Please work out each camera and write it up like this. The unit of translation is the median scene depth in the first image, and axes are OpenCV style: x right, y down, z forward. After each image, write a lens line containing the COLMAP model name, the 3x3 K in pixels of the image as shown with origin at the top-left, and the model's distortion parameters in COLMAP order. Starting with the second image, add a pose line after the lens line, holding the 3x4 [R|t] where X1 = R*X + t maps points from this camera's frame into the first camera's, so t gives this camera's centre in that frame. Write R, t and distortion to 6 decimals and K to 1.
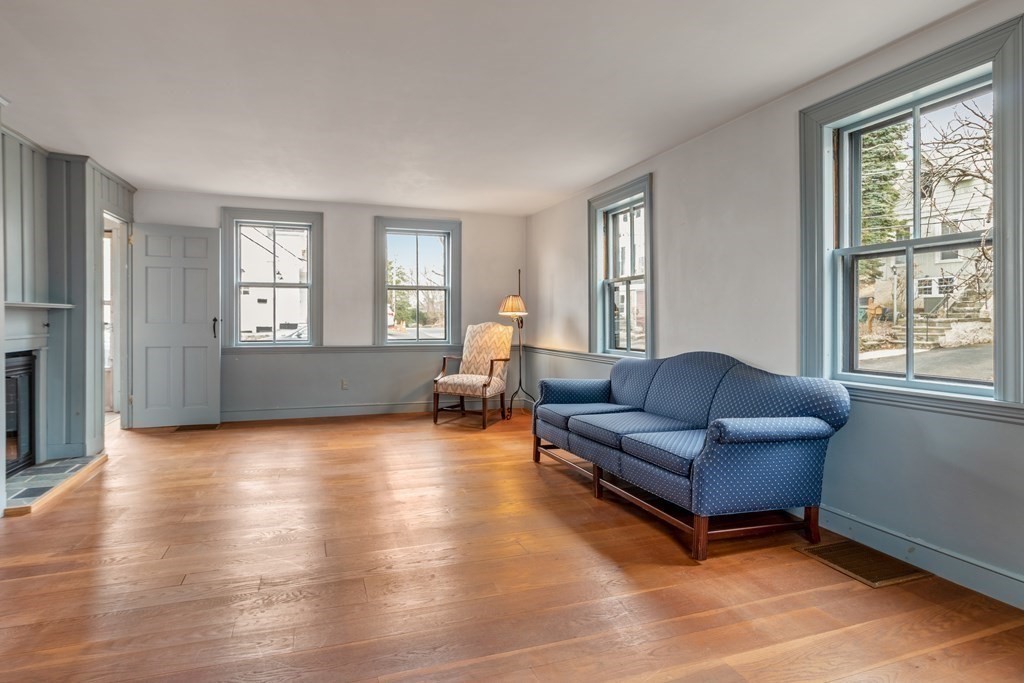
lens RADIAL K [[559.9, 0, 520.5], [0, 559.9, 326.5], [0, 0, 1]] dist [0.002468, -0.002500]
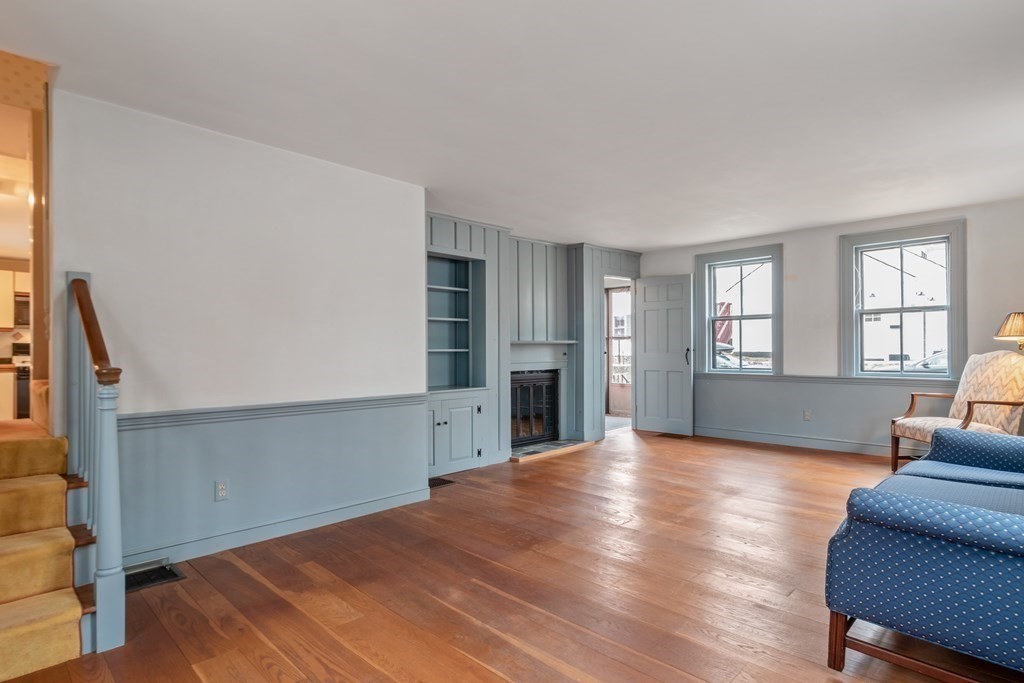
lens RADIAL K [[559.9, 0, 506.8], [0, 559.9, 346.7], [0, 0, 1]] dist [0.002468, -0.002500]
pose [[0.420471, -0.009762, -0.907253, 0.382961], [-0.002612, 0.999925, -0.011970, -0.002902], [0.907302, 0.007402, 0.420414, 0.130077]]
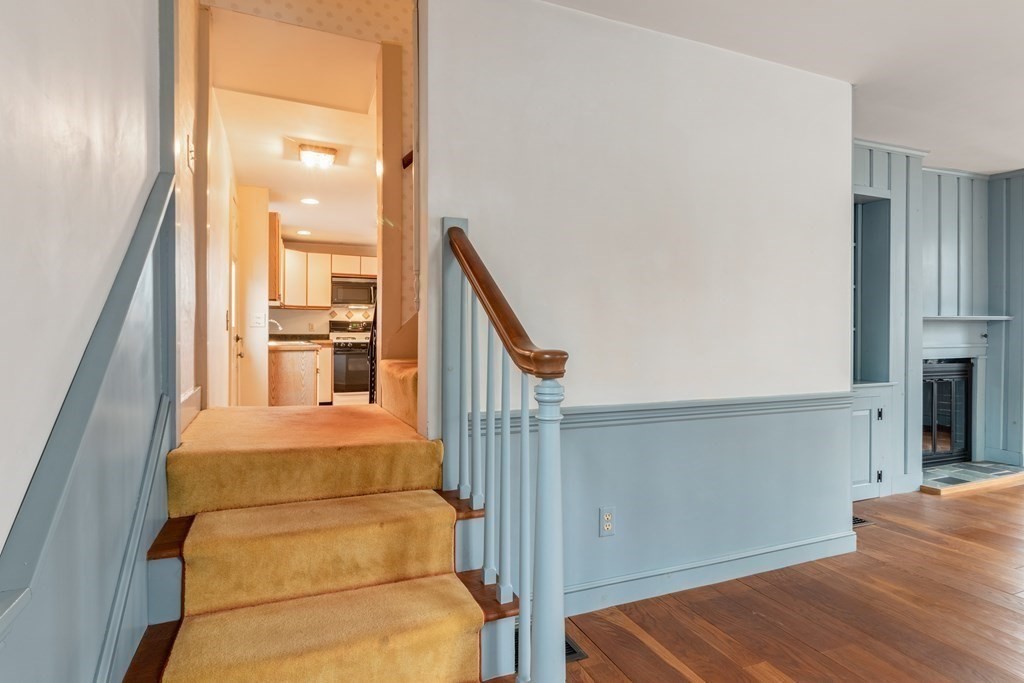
lens RADIAL K [[559.9, 0, 496.5], [0, 559.9, 333.3], [0, 0, 1]] dist [0.002468, -0.002500]
pose [[0.030324, 0.002710, -0.999536, 0.151556], [-0.011129, 0.999935, 0.002374, 0.000224], [0.999478, 0.011051, 0.030352, 0.016214]]
